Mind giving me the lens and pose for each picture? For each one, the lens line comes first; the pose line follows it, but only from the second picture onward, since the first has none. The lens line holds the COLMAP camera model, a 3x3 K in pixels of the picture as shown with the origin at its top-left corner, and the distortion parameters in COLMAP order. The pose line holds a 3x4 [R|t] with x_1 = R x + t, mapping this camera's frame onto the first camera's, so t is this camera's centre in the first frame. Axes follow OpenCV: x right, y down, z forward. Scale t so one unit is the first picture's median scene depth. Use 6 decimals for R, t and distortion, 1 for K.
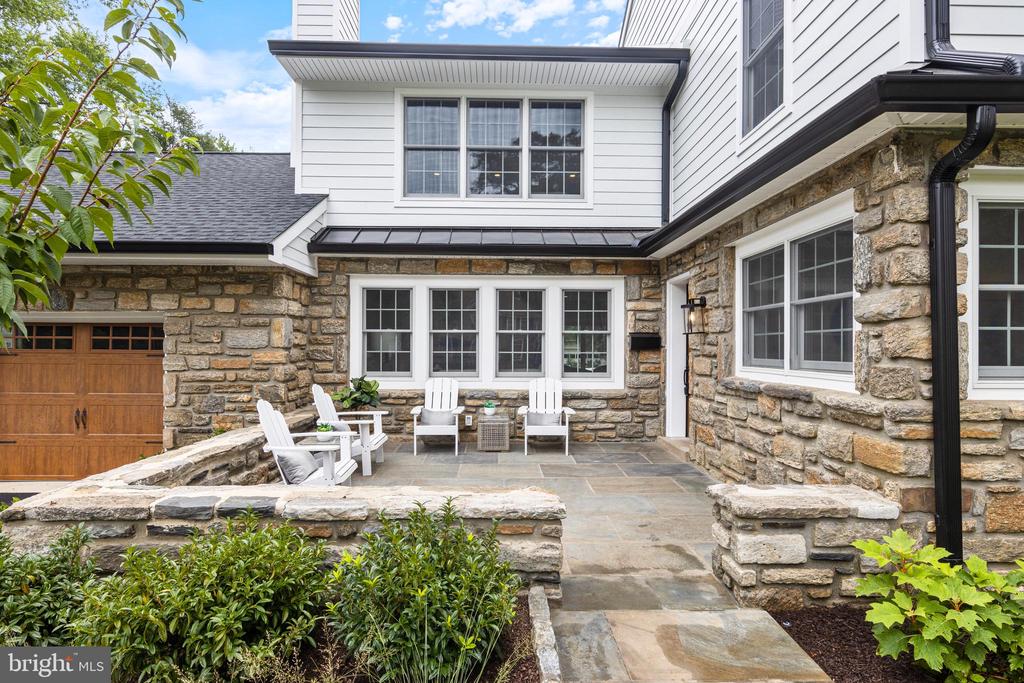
lens RADIAL K [[504.0, 0, 510.6], [0, 504.0, 346.1], [0, 0, 1]] dist [-0.004596, -0.000304]
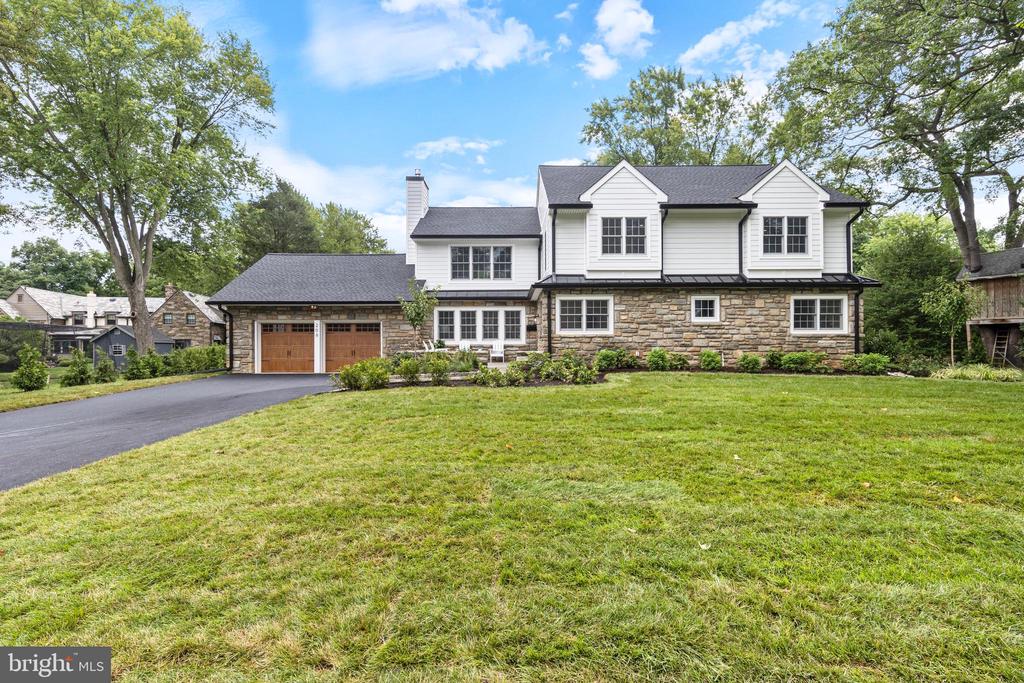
lens RADIAL K [[529.1, 0, 511.9], [0, 529.1, 347.3], [0, 0, 1]] dist [0.012069, -0.000909]
pose [[0.999969, -0.006830, -0.003909, 0.157947], [0.006876, 0.999909, 0.011644, 0.068212], [0.003829, -0.011670, 0.999925, -2.143649]]
